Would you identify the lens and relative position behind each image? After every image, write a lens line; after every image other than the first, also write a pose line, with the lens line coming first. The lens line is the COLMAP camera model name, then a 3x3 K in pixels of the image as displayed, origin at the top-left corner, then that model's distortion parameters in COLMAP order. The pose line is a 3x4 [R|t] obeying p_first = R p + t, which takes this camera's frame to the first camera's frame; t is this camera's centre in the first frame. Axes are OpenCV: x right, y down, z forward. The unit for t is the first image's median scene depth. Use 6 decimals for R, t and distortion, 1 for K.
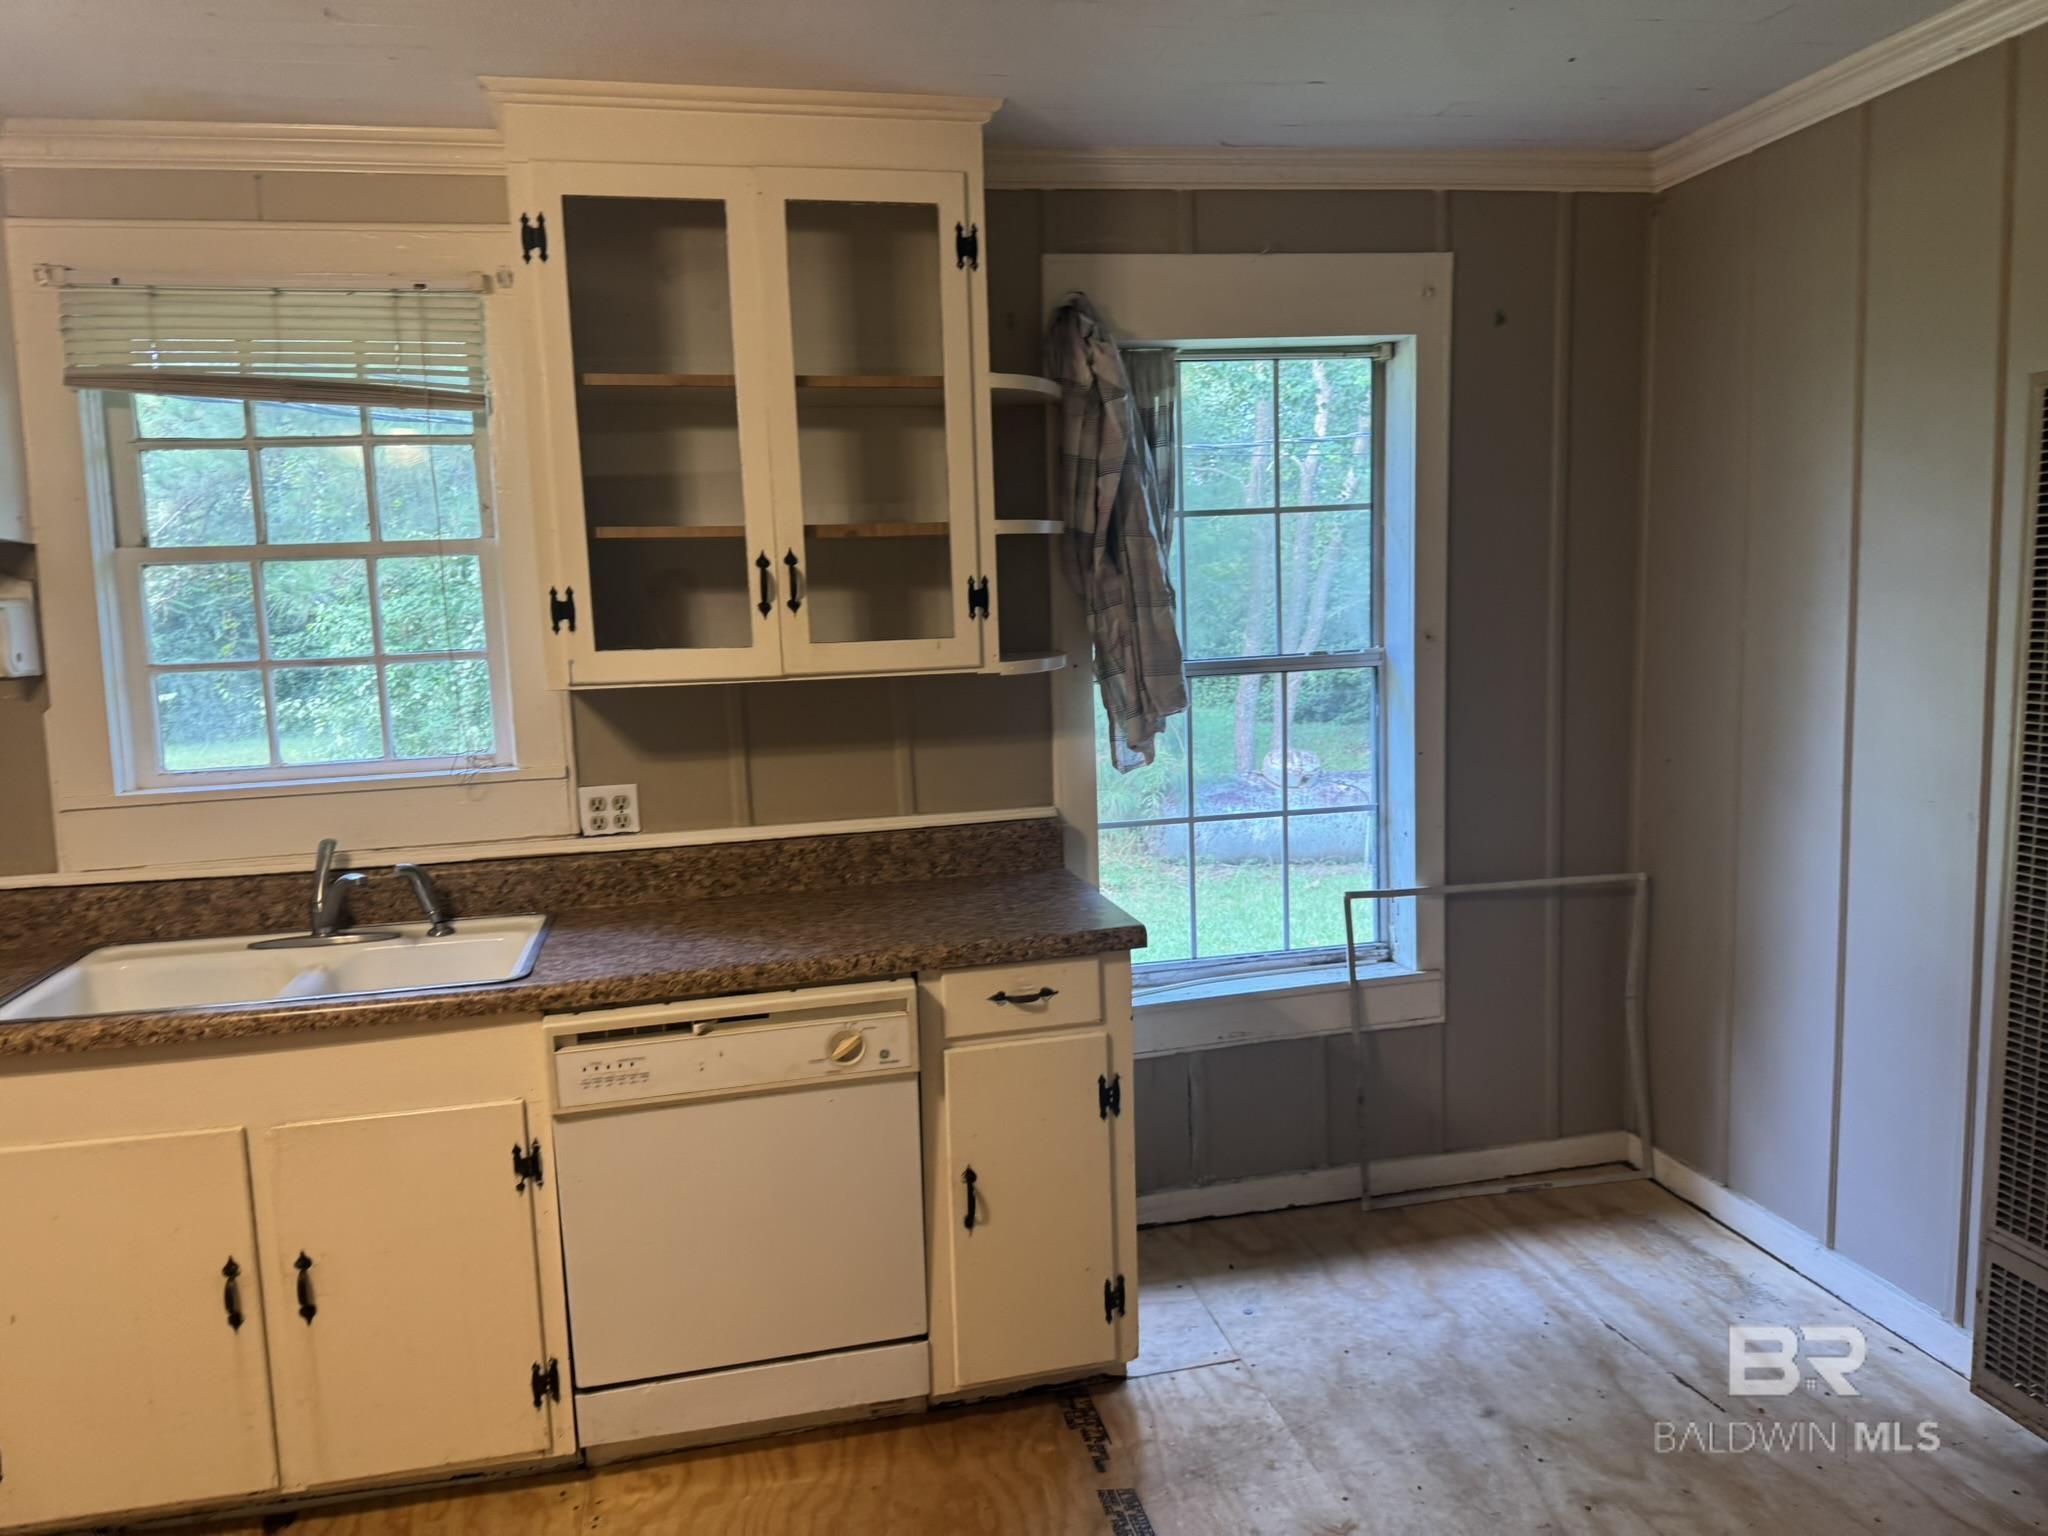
lens RADIAL K [[1427.9, 0, 1074.9], [0, 1427.9, 776.5], [0, 0, 1]] dist [0.059327, -0.071072]
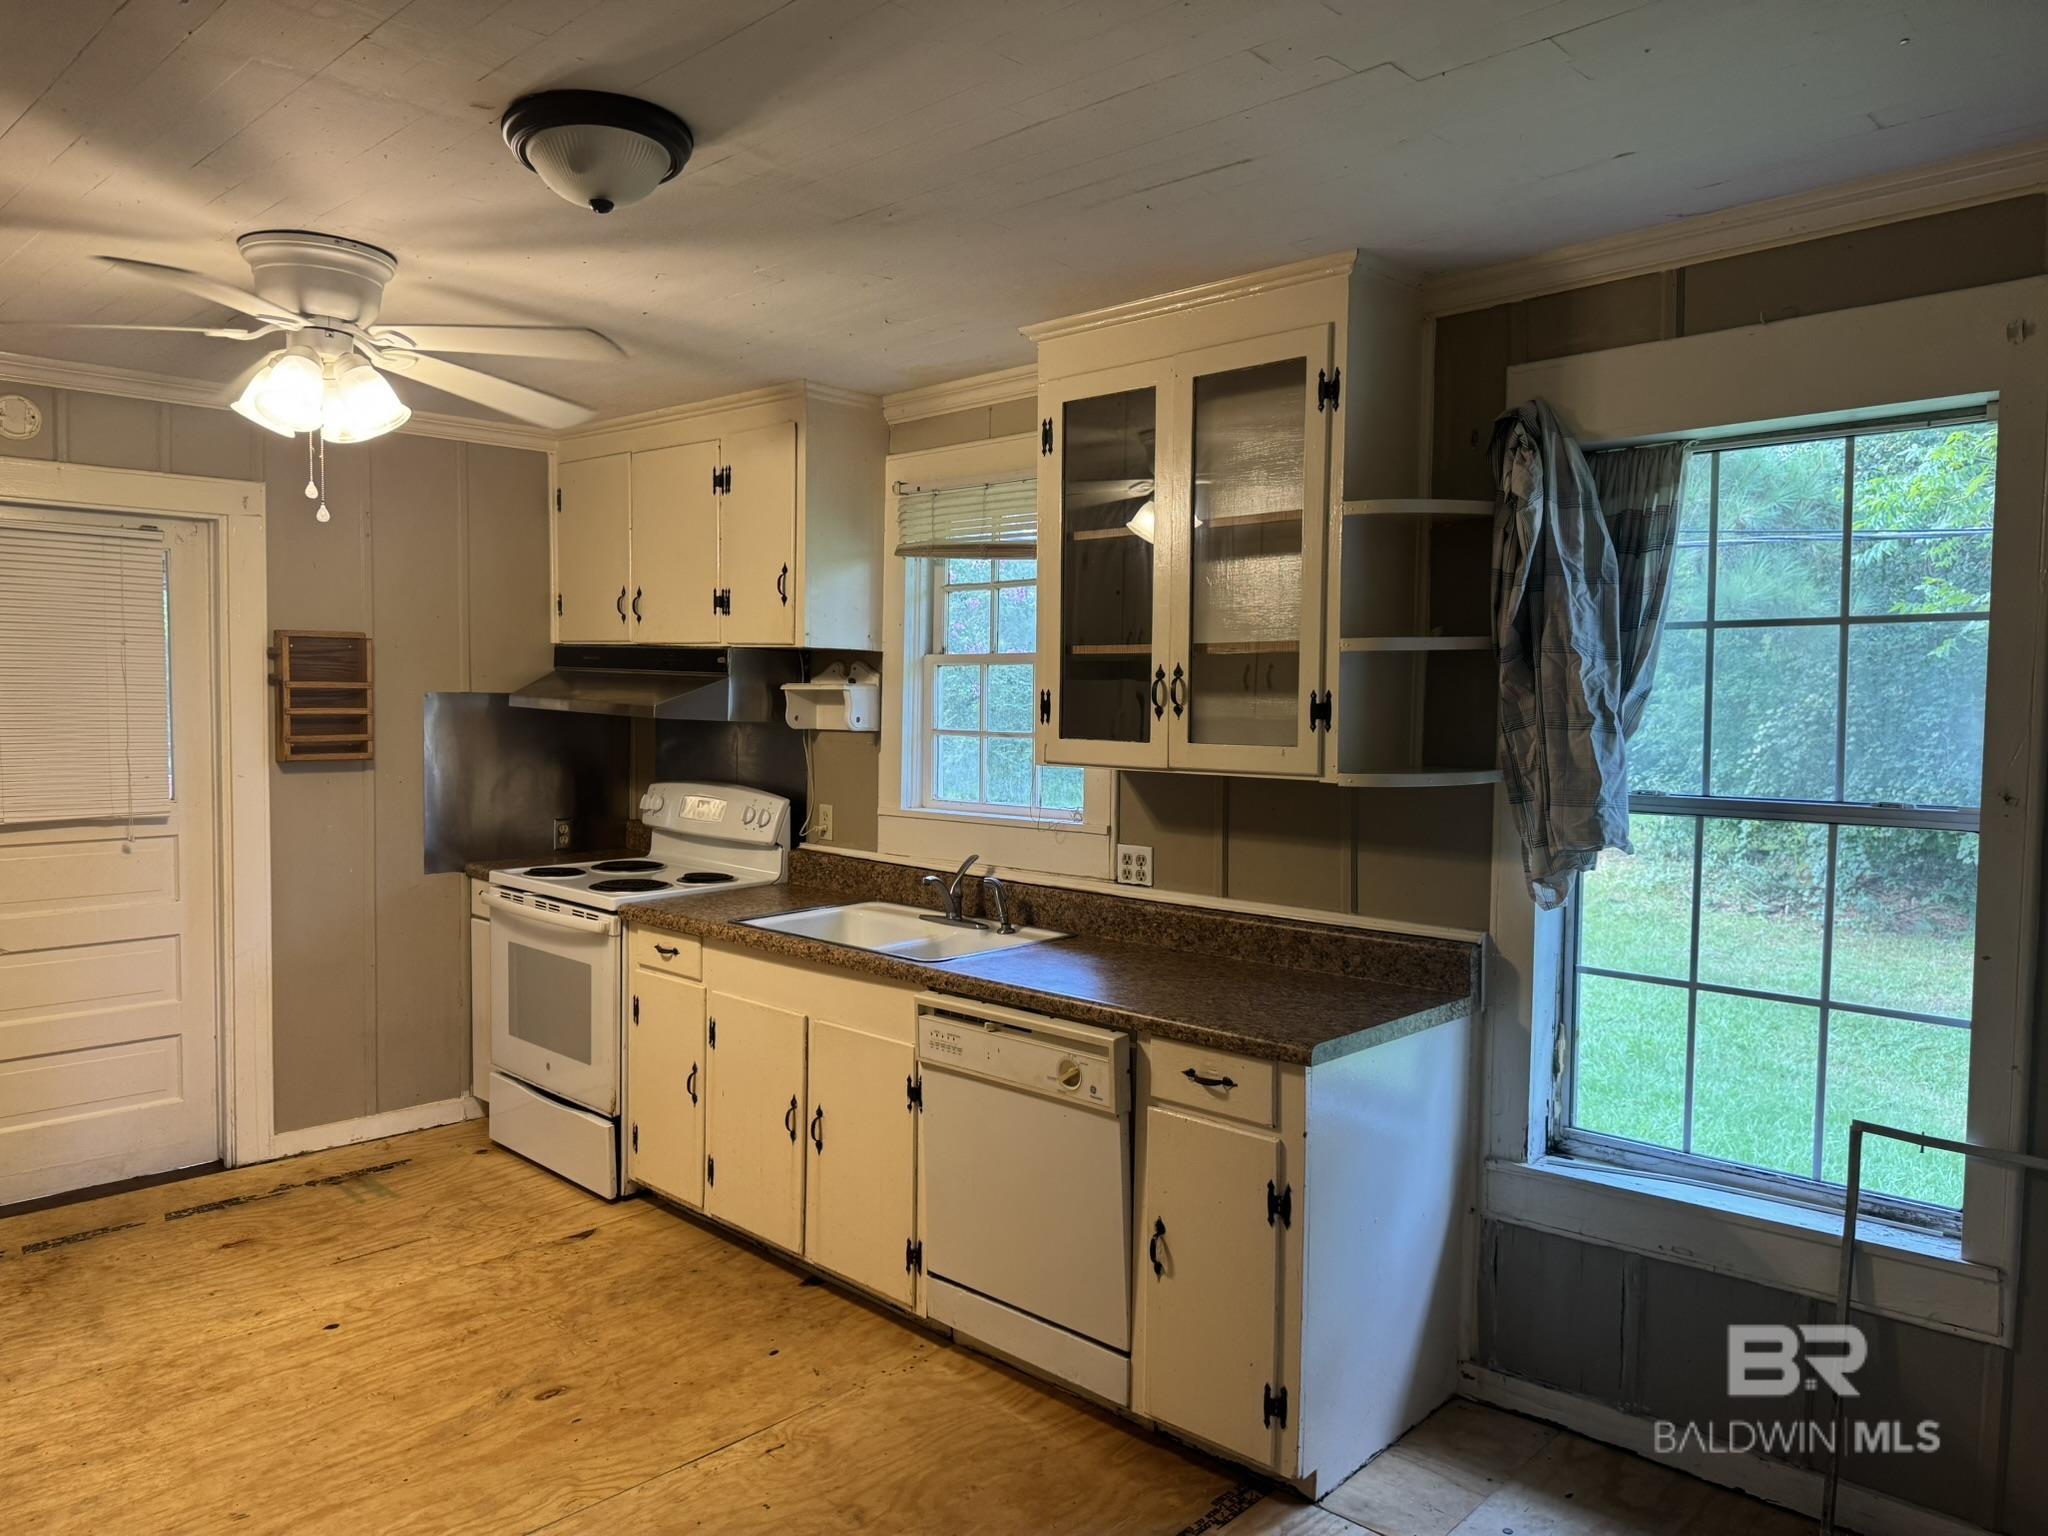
lens RADIAL K [[1427.9, 0, 1021.1], [0, 1427.9, 767.8], [0, 0, 1]] dist [0.059327, -0.071072]
pose [[0.547476, 0.083013, -0.832694, 0.720867], [-0.135014, 0.990793, 0.010006, -0.066207], [0.825858, 0.106947, 0.553643, 0.241900]]
